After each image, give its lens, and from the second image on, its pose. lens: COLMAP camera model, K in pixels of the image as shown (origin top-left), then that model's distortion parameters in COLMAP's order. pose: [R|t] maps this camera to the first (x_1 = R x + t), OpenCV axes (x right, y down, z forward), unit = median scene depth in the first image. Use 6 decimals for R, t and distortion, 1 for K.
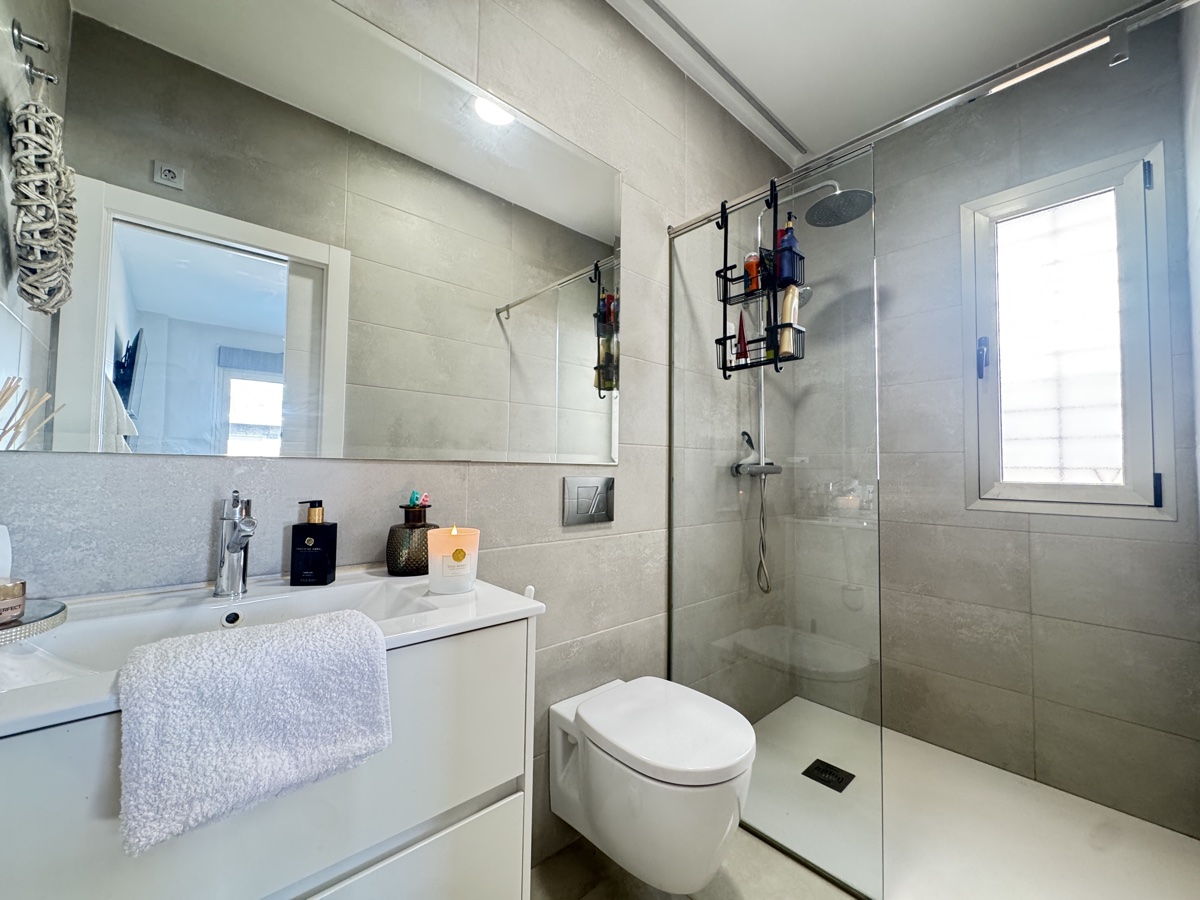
lens RADIAL K [[481.7, 0, 598.1], [0, 481.7, 449.3], [0, 0, 1]] dist [-0.003843, 0.000473]
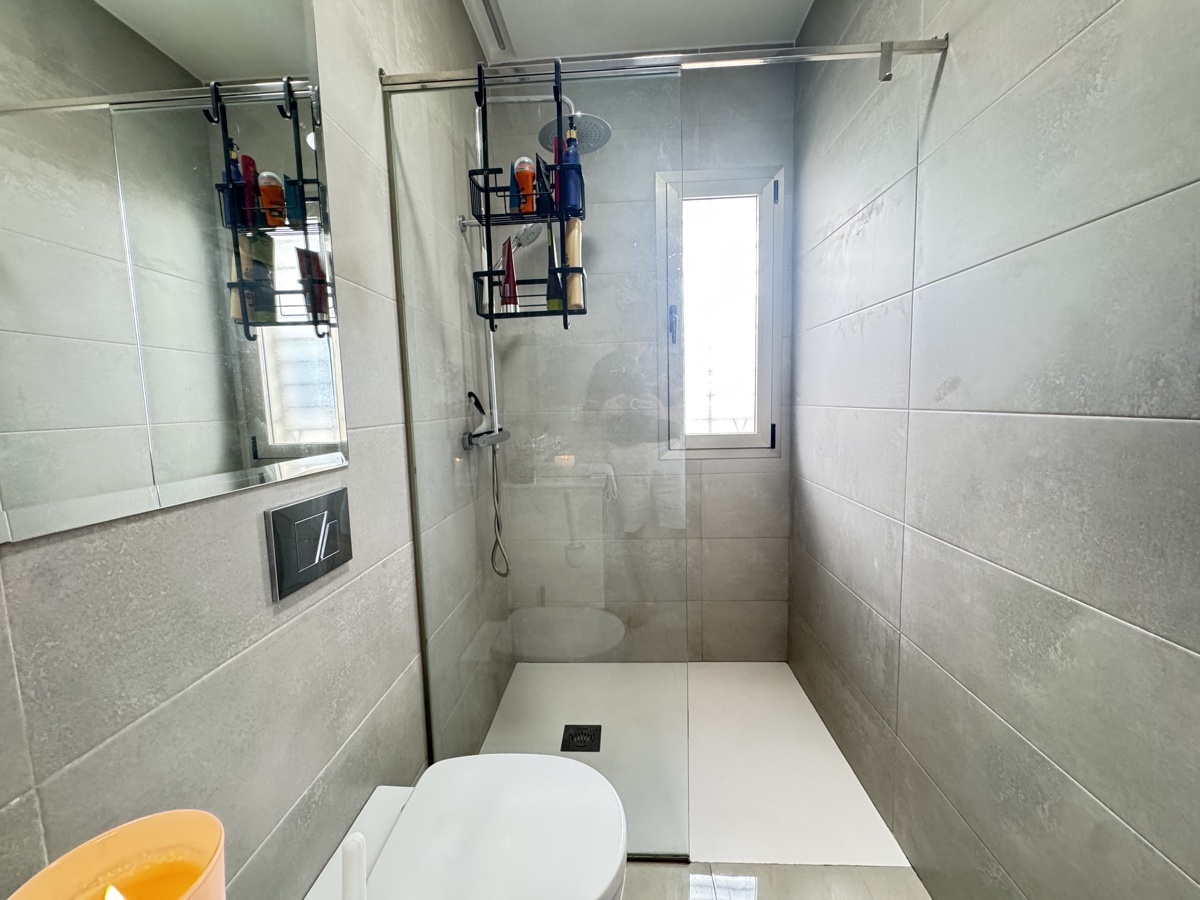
lens RADIAL K [[481.7, 0, 600.9], [0, 481.7, 449.8], [0, 0, 1]] dist [-0.003843, 0.000473]
pose [[0.711941, -0.100514, 0.695008, -0.135845], [0.005395, 0.990457, 0.137715, -0.061518], [-0.702218, -0.094296, 0.705690, 0.324107]]
